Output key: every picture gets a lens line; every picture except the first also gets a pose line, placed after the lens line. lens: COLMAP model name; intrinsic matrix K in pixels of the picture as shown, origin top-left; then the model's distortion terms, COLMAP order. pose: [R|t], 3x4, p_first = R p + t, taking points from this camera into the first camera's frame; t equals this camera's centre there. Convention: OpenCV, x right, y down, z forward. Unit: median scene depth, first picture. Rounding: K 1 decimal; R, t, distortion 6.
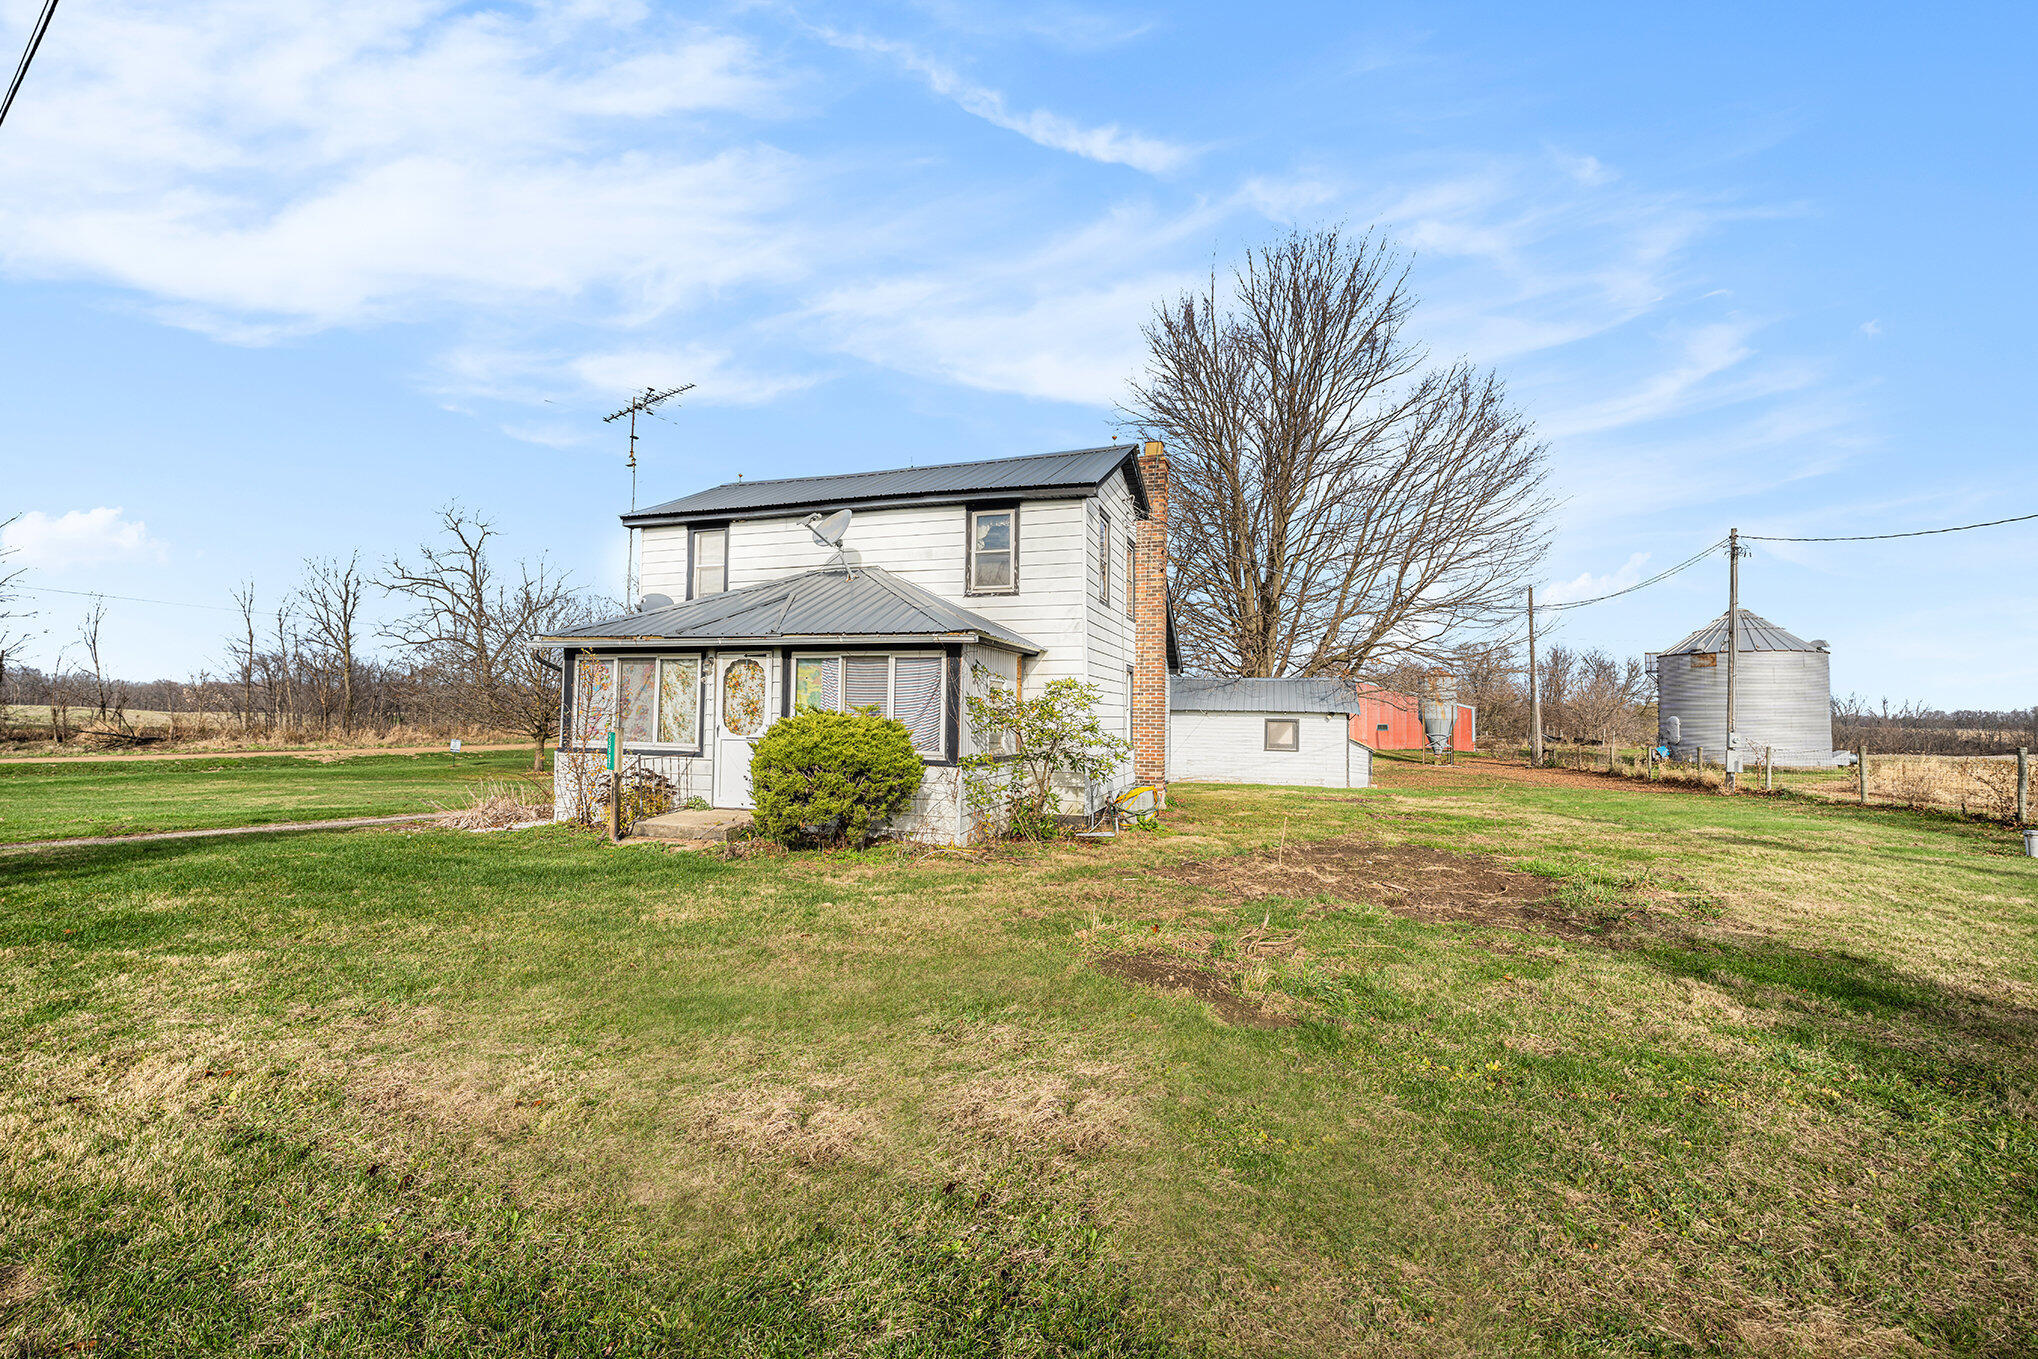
lens RADIAL K [[815.8, 0, 1013.3], [0, 815.8, 700.6], [0, 0, 1]] dist [-0.002688, -0.003165]
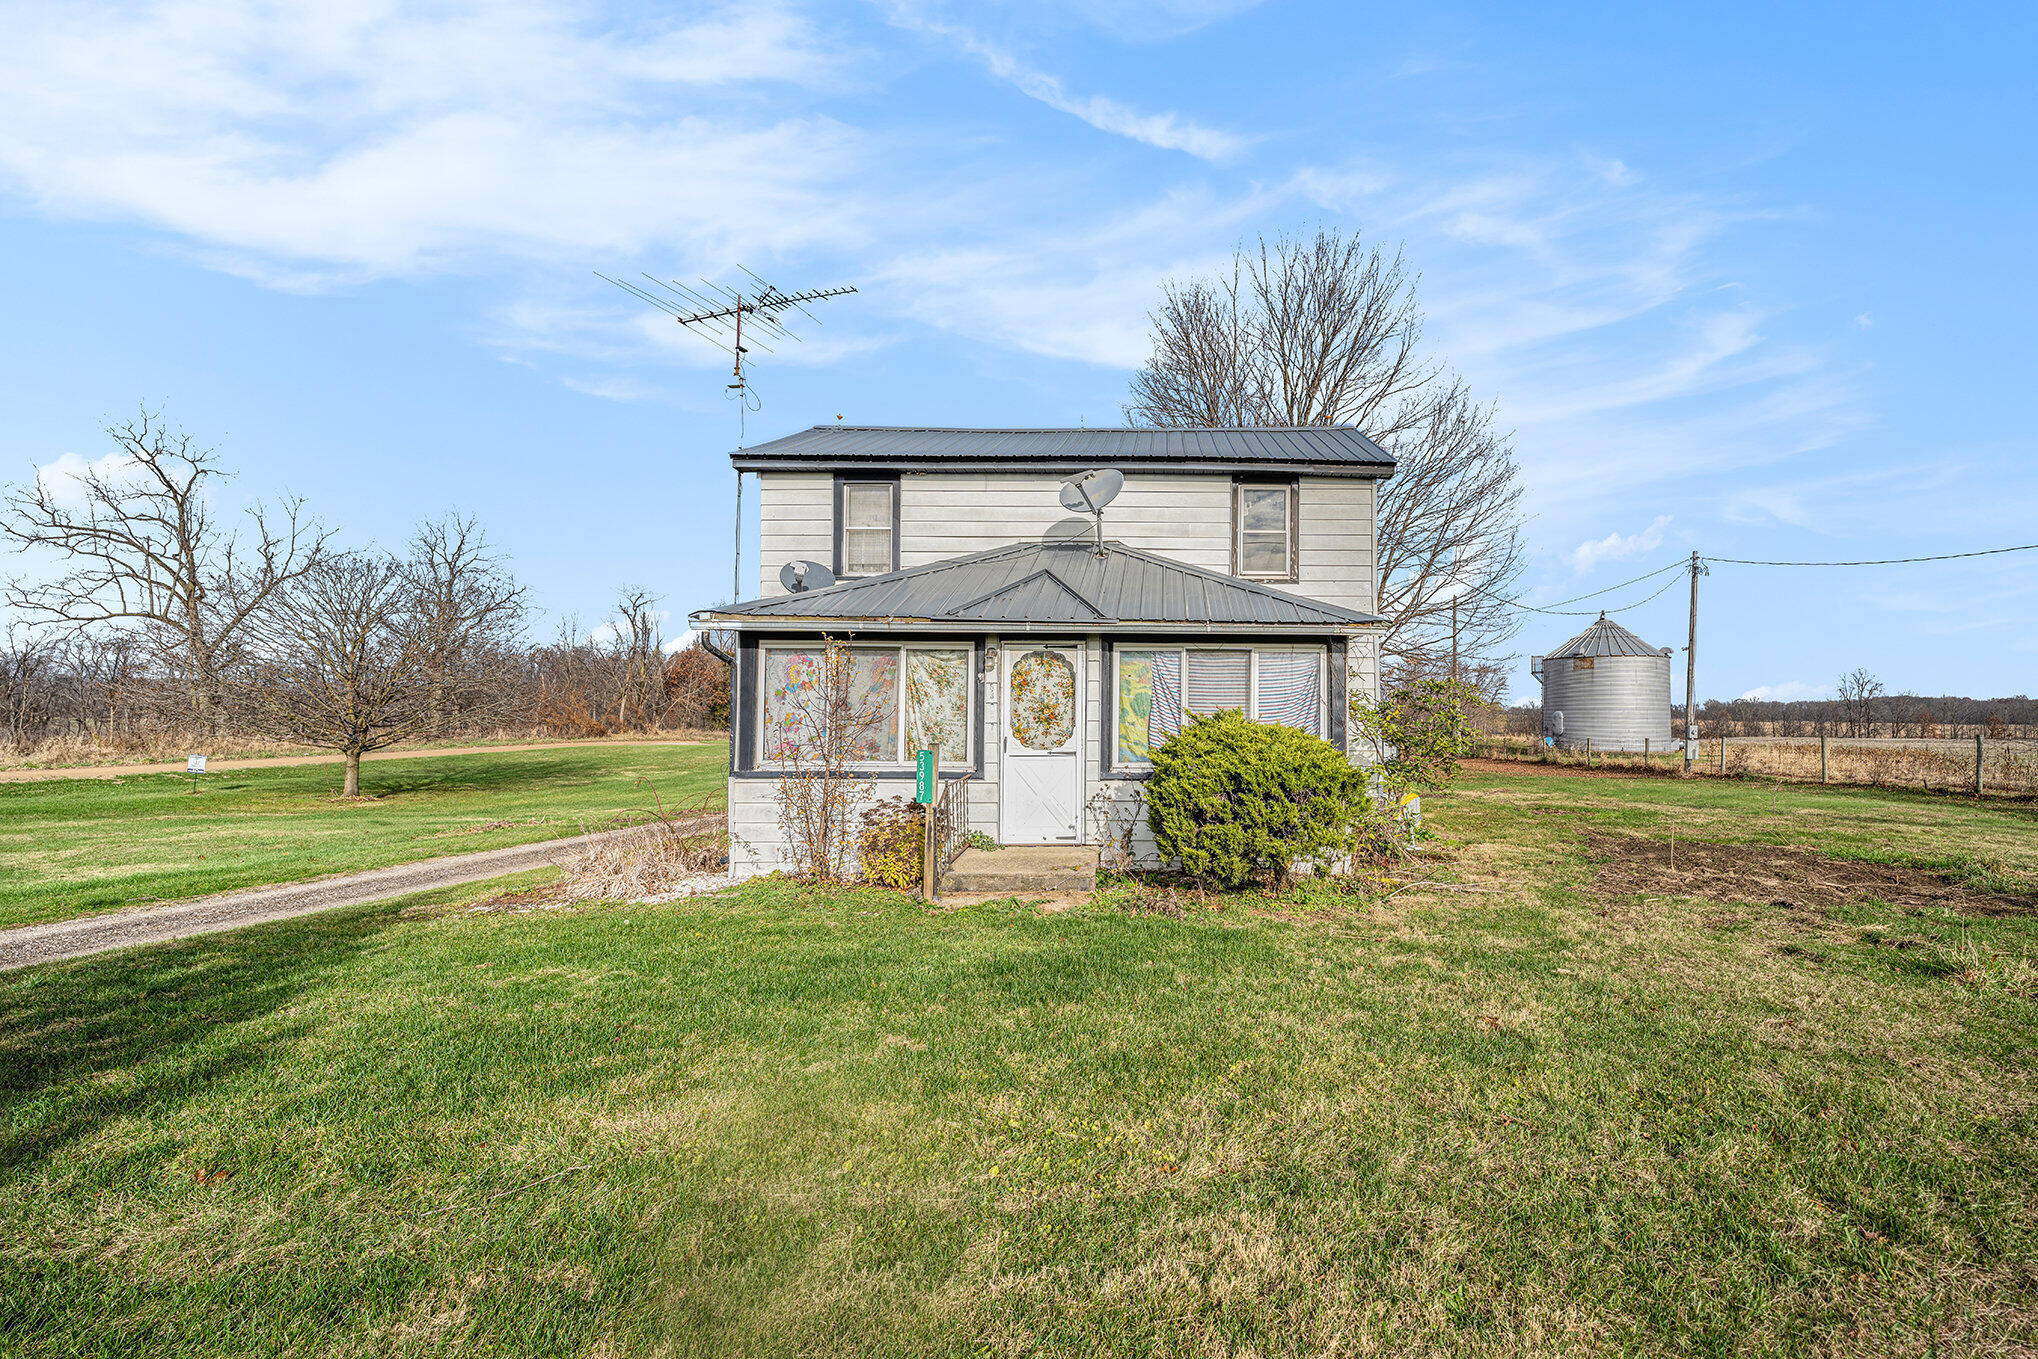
lens RADIAL K [[815.8, 0, 1013.3], [0, 815.8, 700.6], [0, 0, 1]] dist [-0.002688, -0.003165]
pose [[0.951377, -0.003806, 0.308006, -0.538863], [0.002001, 0.999979, 0.006175, -0.007551], [-0.308023, -0.005259, 0.951364, 0.246583]]
